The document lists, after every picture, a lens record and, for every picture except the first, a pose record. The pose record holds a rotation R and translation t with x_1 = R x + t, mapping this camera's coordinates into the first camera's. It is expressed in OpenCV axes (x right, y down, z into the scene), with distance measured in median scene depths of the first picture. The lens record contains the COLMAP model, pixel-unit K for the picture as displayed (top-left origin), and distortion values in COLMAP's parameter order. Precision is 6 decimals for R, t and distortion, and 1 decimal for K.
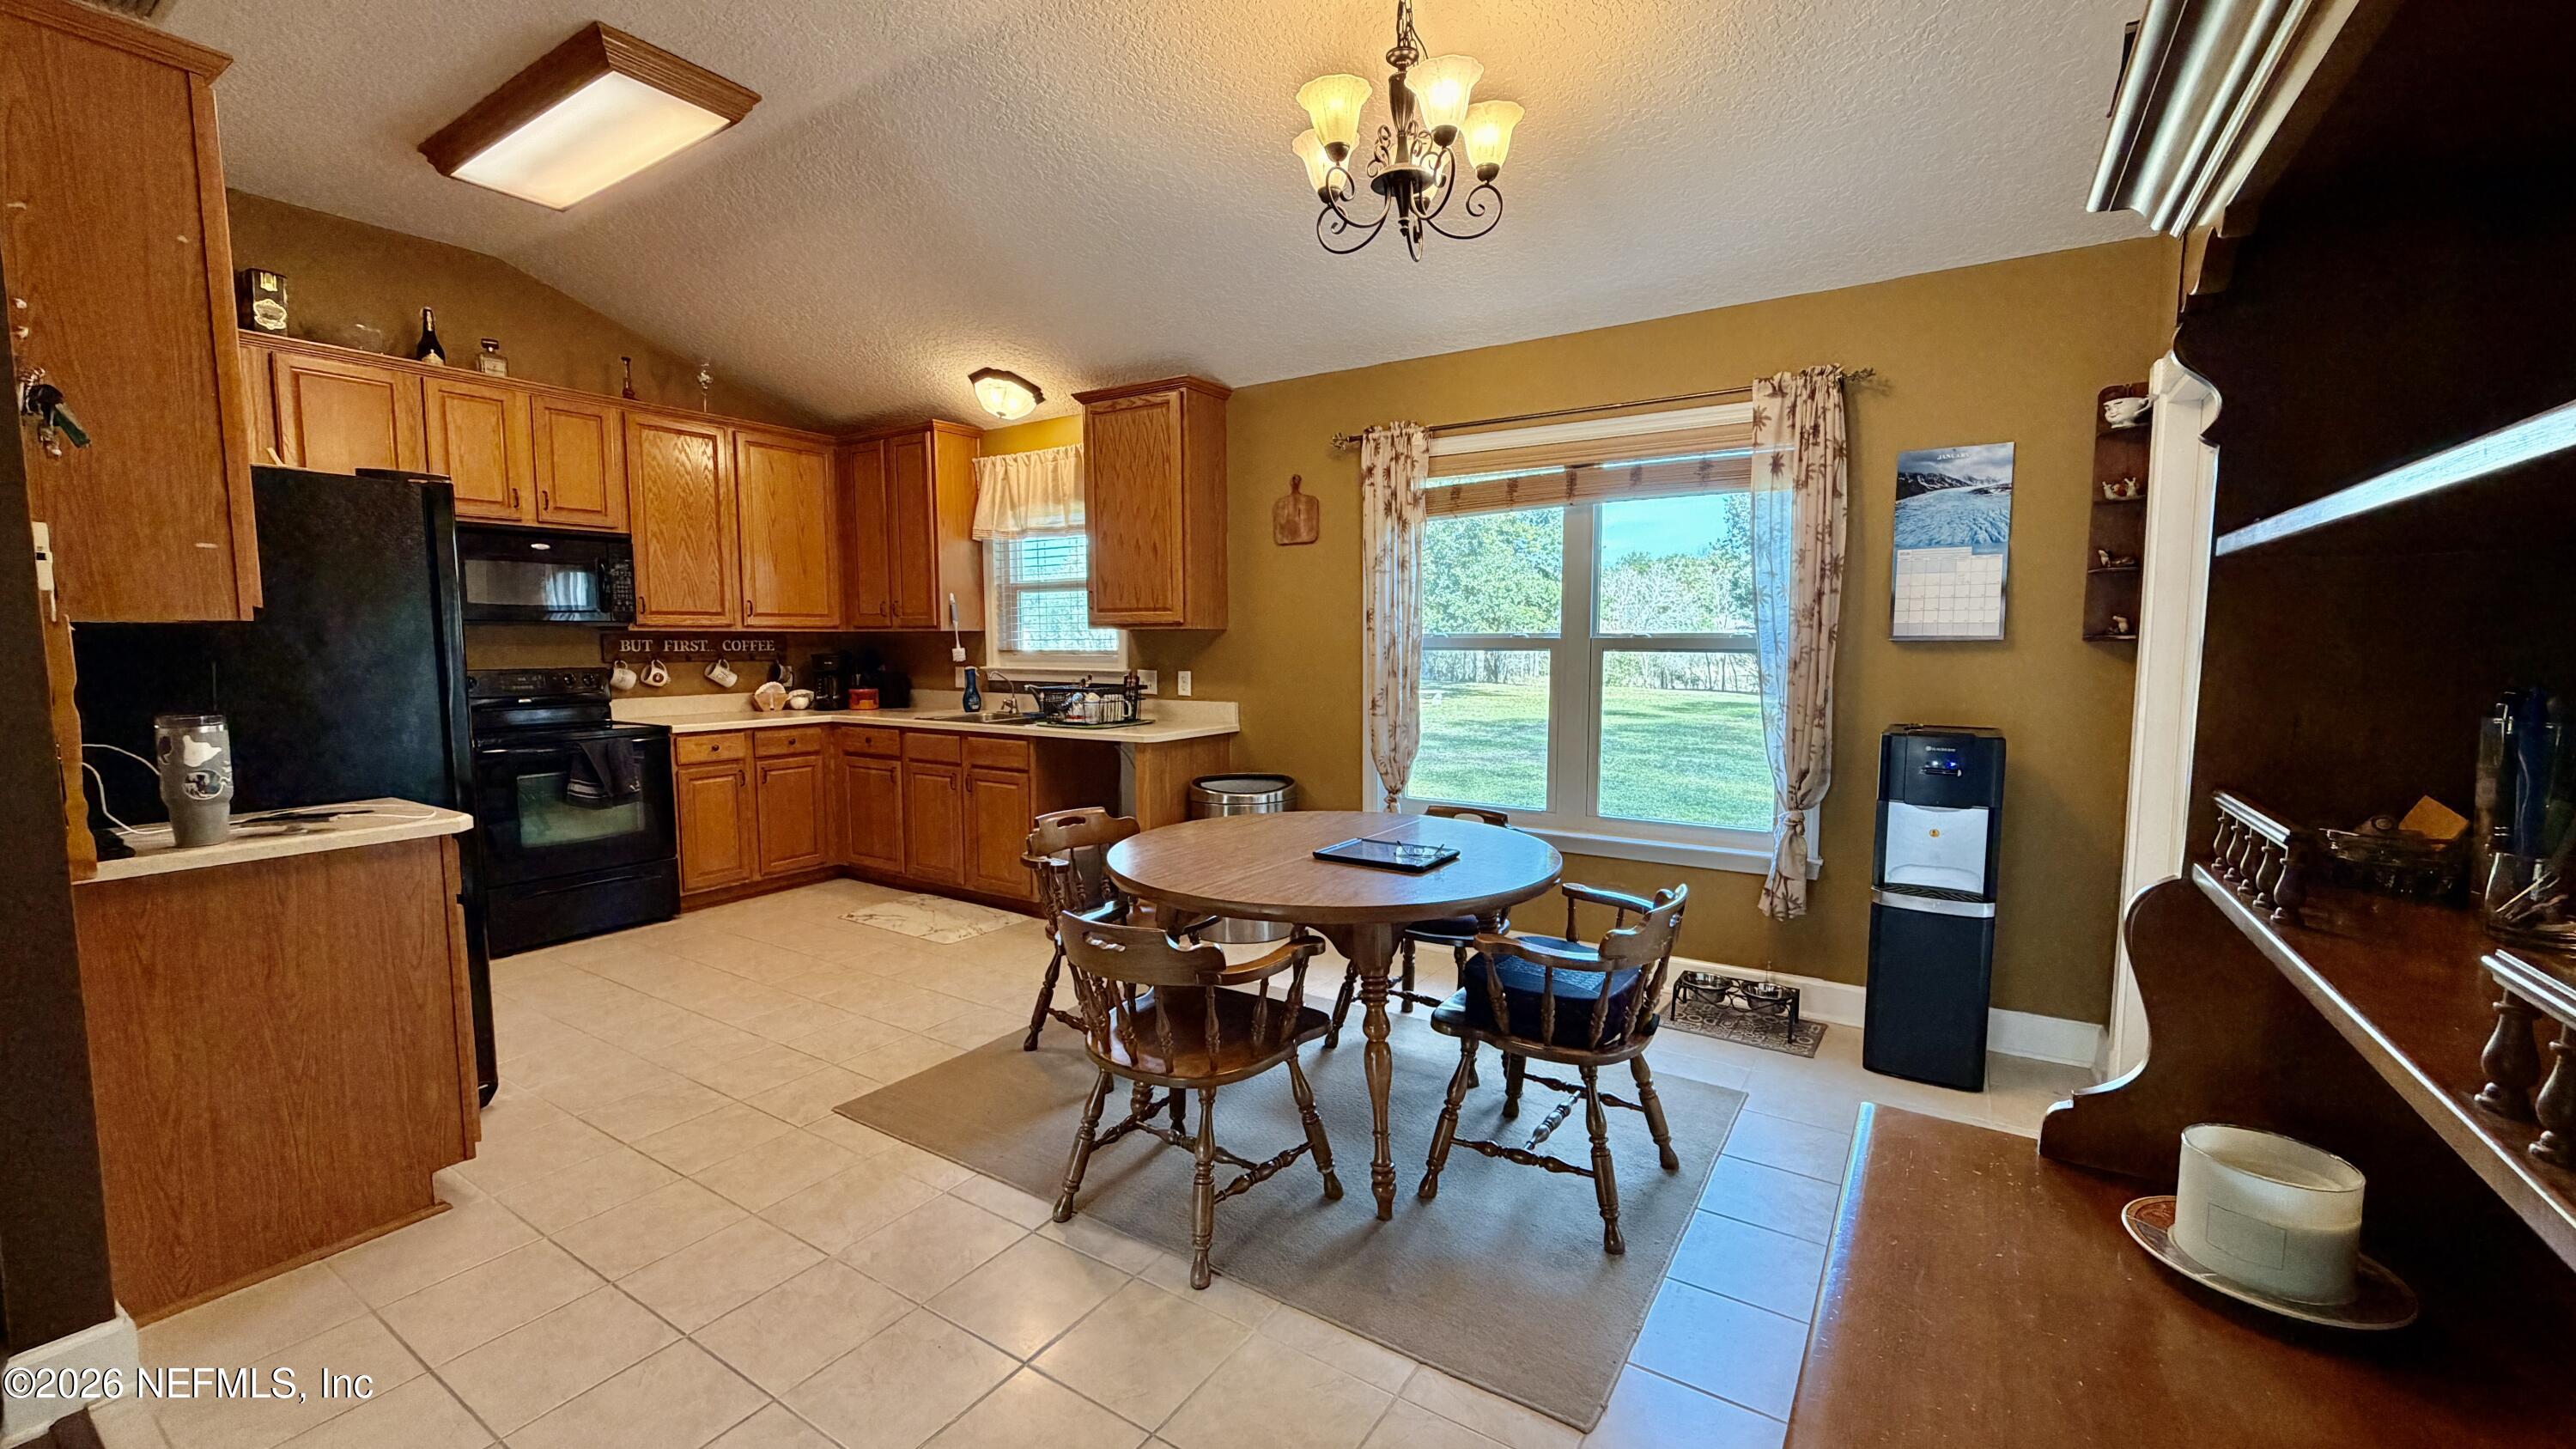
lens RADIAL K [[1023.6, 0, 1280.0], [0, 1023.6, 725.7], [0, 0, 1]] dist [-0.001964, 0.000747]
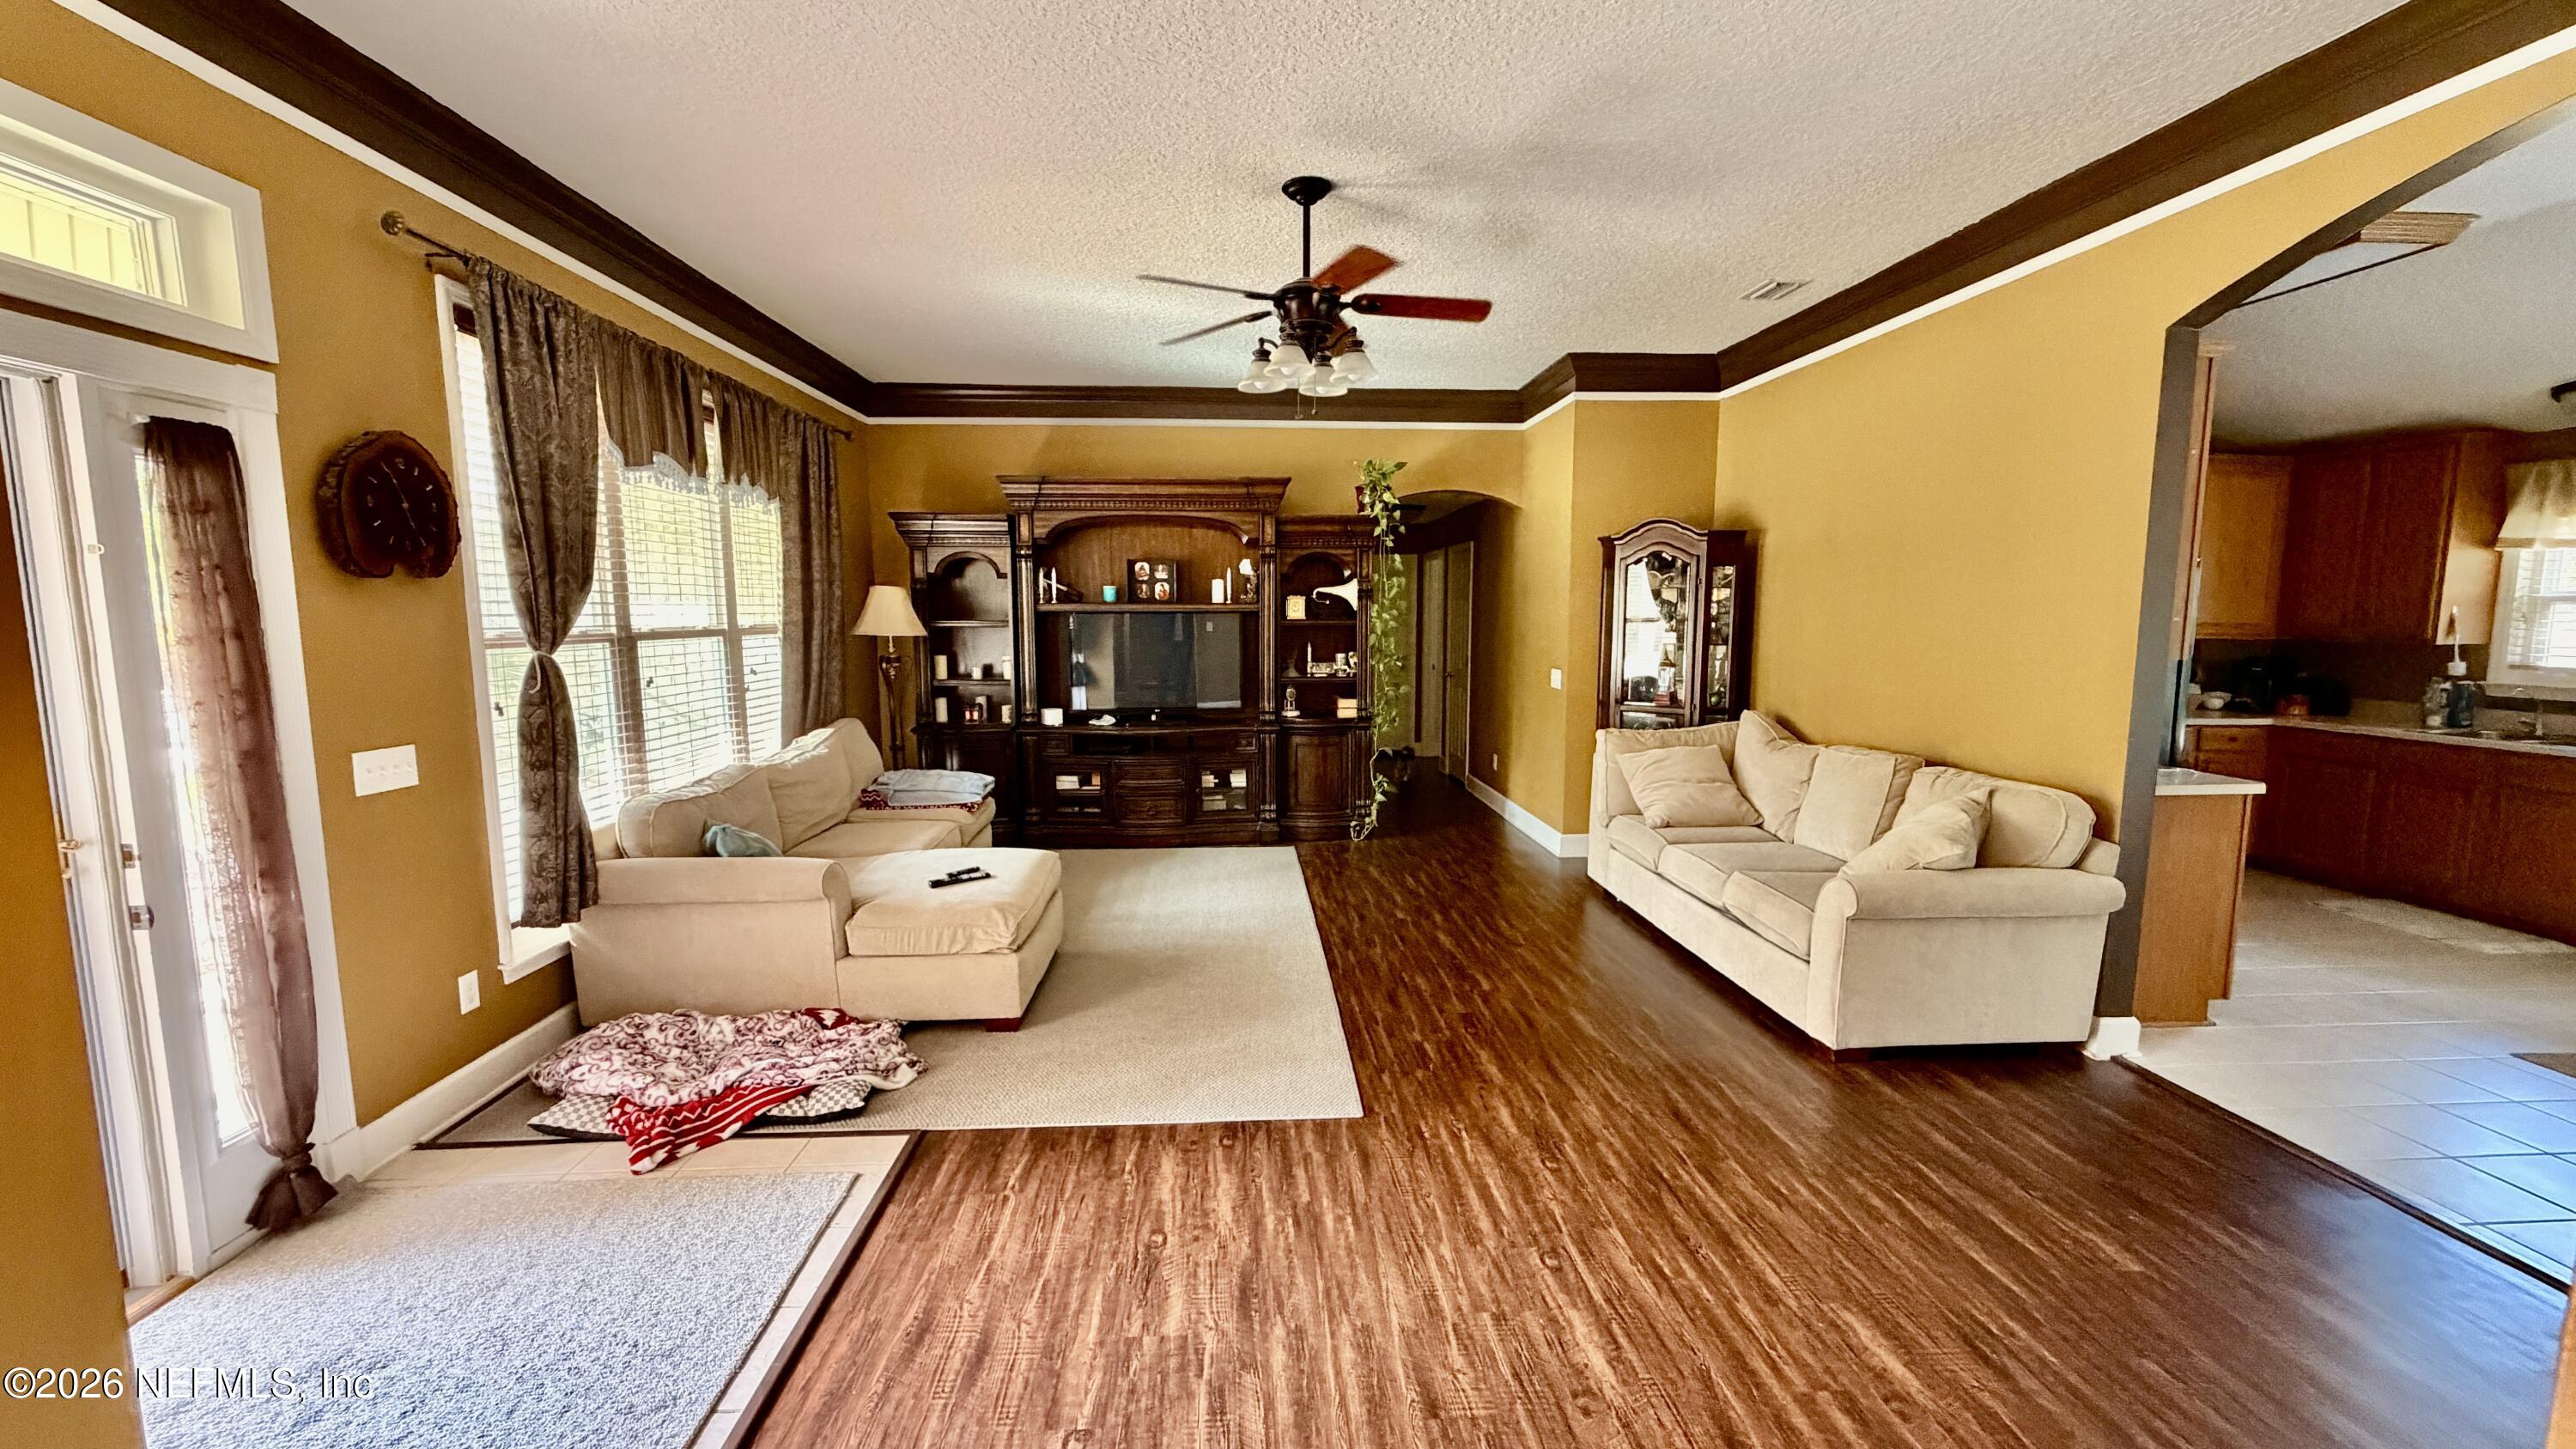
lens RADIAL K [[1023.6, 0, 1278.6], [0, 1023.6, 725.6], [0, 0, 1]] dist [-0.001964, 0.000747]
pose [[0.589840, 0.093870, -0.802046, -0.223205], [-0.071234, 0.995397, 0.064113, 0.003310], [0.804372, 0.019317, 0.593811, -0.582095]]
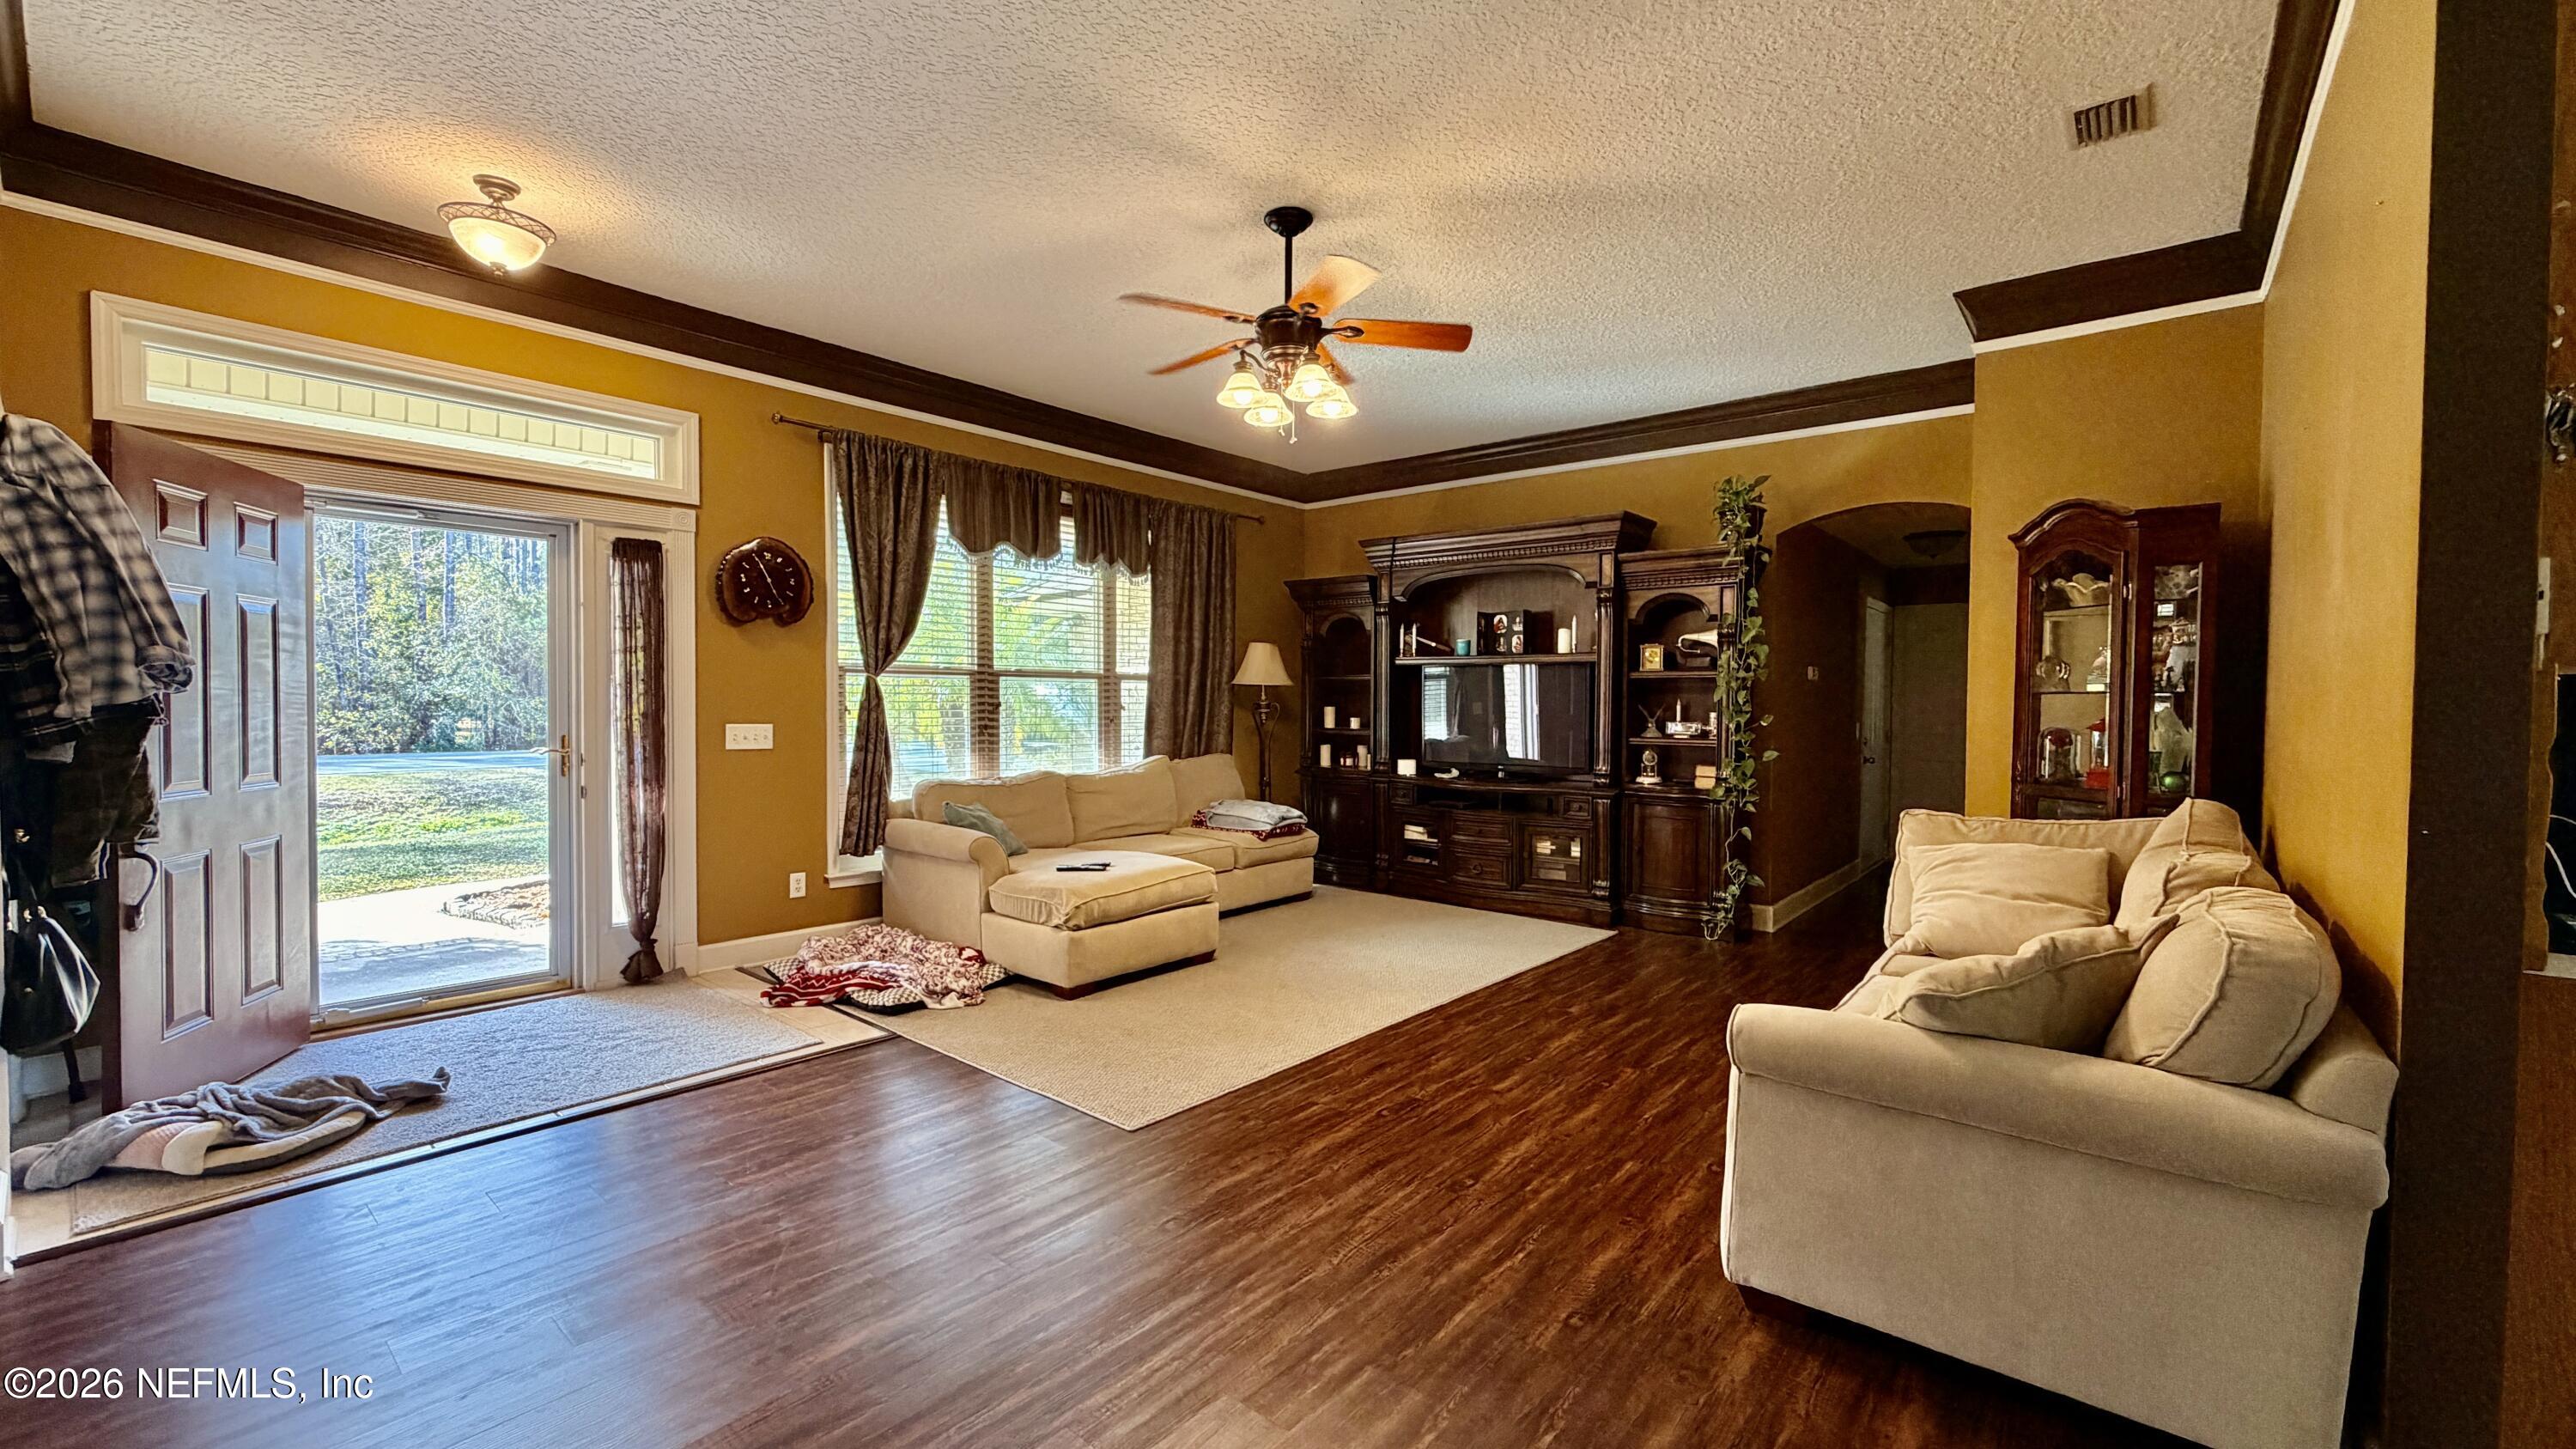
lens RADIAL K [[1023.6, 0, 1279.8], [0, 1023.6, 728.2], [0, 0, 1]] dist [-0.001964, 0.000747]
pose [[-0.129880, 0.029457, -0.991092, -0.073225], [-0.094970, 0.994593, 0.042007, 0.004620], [0.986971, 0.099580, -0.126380, 0.022044]]
